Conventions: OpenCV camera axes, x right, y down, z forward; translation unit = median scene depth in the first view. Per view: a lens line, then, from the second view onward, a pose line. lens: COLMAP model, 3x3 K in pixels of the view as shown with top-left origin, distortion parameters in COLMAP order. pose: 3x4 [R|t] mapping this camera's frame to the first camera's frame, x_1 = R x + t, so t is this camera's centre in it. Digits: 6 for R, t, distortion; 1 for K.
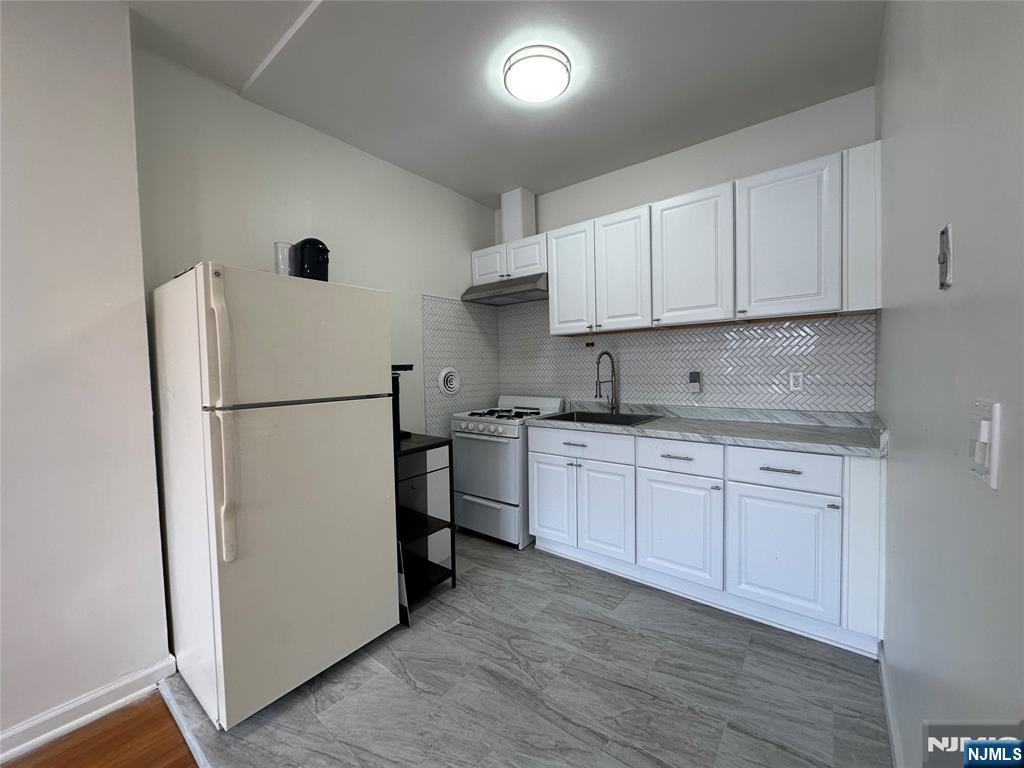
lens RADIAL K [[404.7, 0, 512.0], [0, 404.7, 384.0], [0, 0, 1]] dist [0.000151, -0.000193]
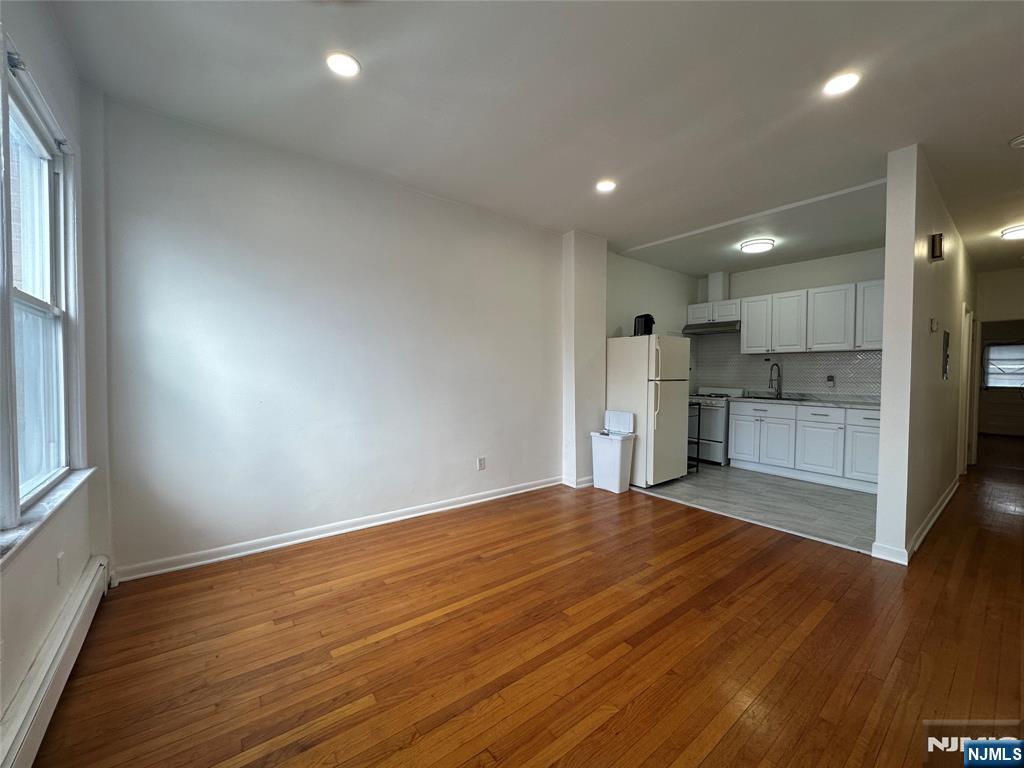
lens RADIAL K [[404.7, 0, 512.0], [0, 404.7, 384.0], [0, 0, 1]] dist [0.000151, -0.000193]
pose [[0.972246, 0.036227, -0.231138, -0.529078], [-0.038179, 0.999263, -0.003975, 0.069384], [0.230824, 0.012689, 0.972913, -1.123908]]
